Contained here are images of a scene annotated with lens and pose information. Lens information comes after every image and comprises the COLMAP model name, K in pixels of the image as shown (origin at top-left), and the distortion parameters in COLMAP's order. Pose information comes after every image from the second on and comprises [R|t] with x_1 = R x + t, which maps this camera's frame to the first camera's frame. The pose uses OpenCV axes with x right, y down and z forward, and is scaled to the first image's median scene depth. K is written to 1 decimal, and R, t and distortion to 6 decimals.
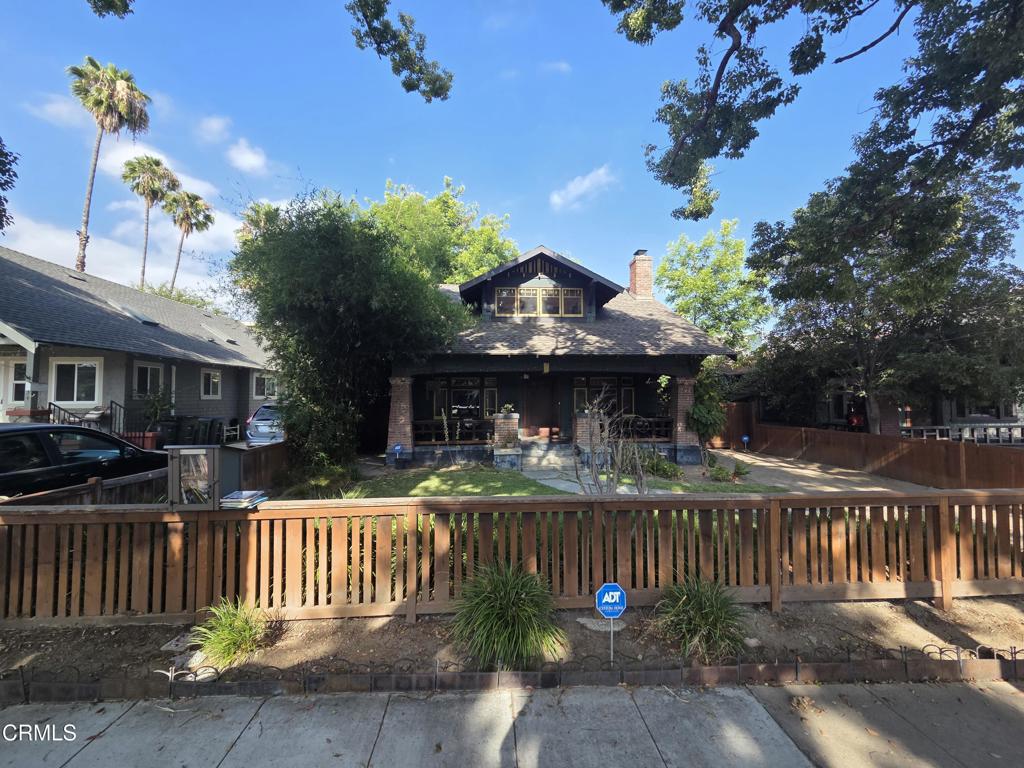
lens RADIAL K [[414.7, 0, 512.0], [0, 414.7, 384.0], [0, 0, 1]] dist [0.001043, -0.000049]
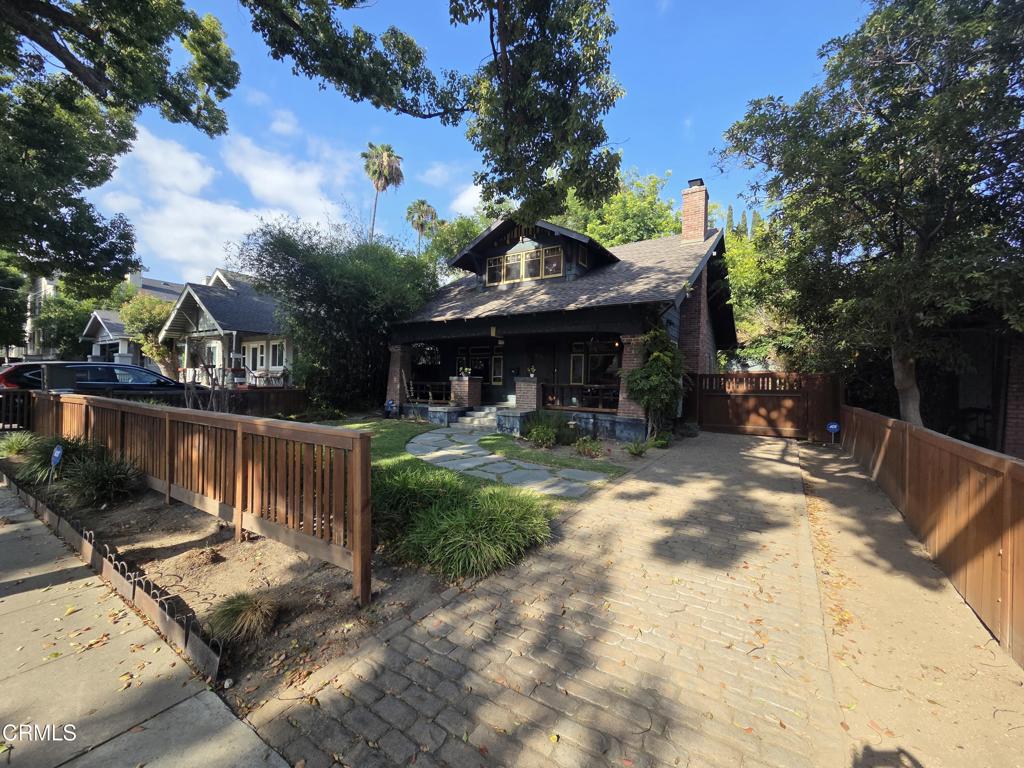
lens RADIAL K [[414.7, 0, 512.0], [0, 414.7, 384.0], [0, 0, 1]] dist [0.001043, -0.000049]
pose [[0.802274, 0.022819, -0.596520, 0.641121], [-0.001422, 0.999339, 0.036317, 0.045625], [0.596955, -0.028288, 0.801776, 0.186999]]
